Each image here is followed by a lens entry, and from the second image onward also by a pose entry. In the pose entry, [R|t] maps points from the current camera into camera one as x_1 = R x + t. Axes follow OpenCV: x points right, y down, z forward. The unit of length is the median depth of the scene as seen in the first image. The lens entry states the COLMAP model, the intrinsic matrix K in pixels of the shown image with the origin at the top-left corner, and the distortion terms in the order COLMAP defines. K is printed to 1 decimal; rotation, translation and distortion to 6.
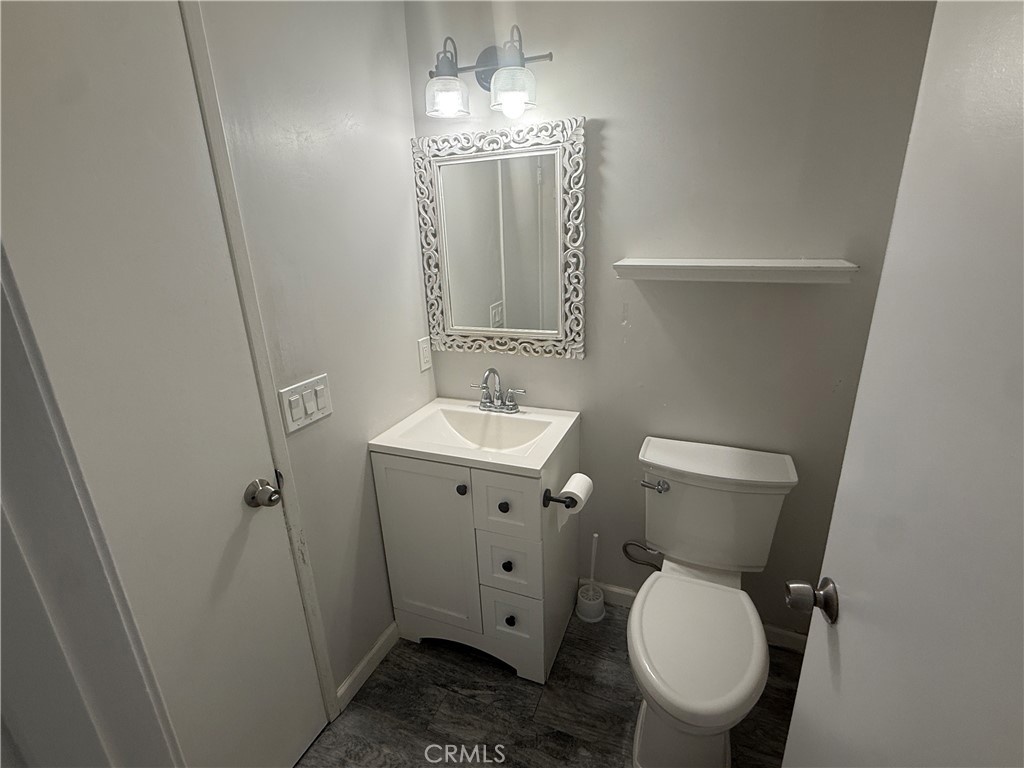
lens RADIAL K [[476.7, 0, 513.6], [0, 476.7, 384.7], [0, 0, 1]] dist [-0.003635, 0.001215]
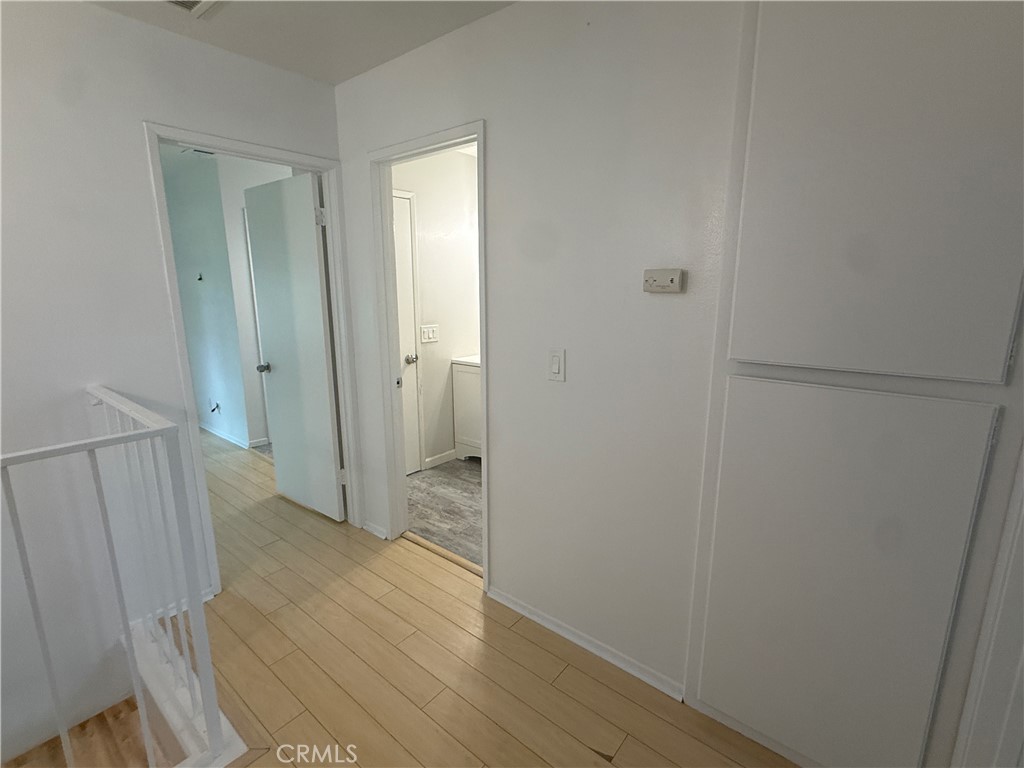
lens RADIAL K [[476.7, 0, 513.5], [0, 476.7, 380.7], [0, 0, 1]] dist [-0.003635, 0.001215]
pose [[0.956152, 0.091786, -0.278116, 0.820979], [-0.120690, 0.988727, -0.088619, 0.492044], [0.266847, 0.118299, 0.956451, -1.473646]]
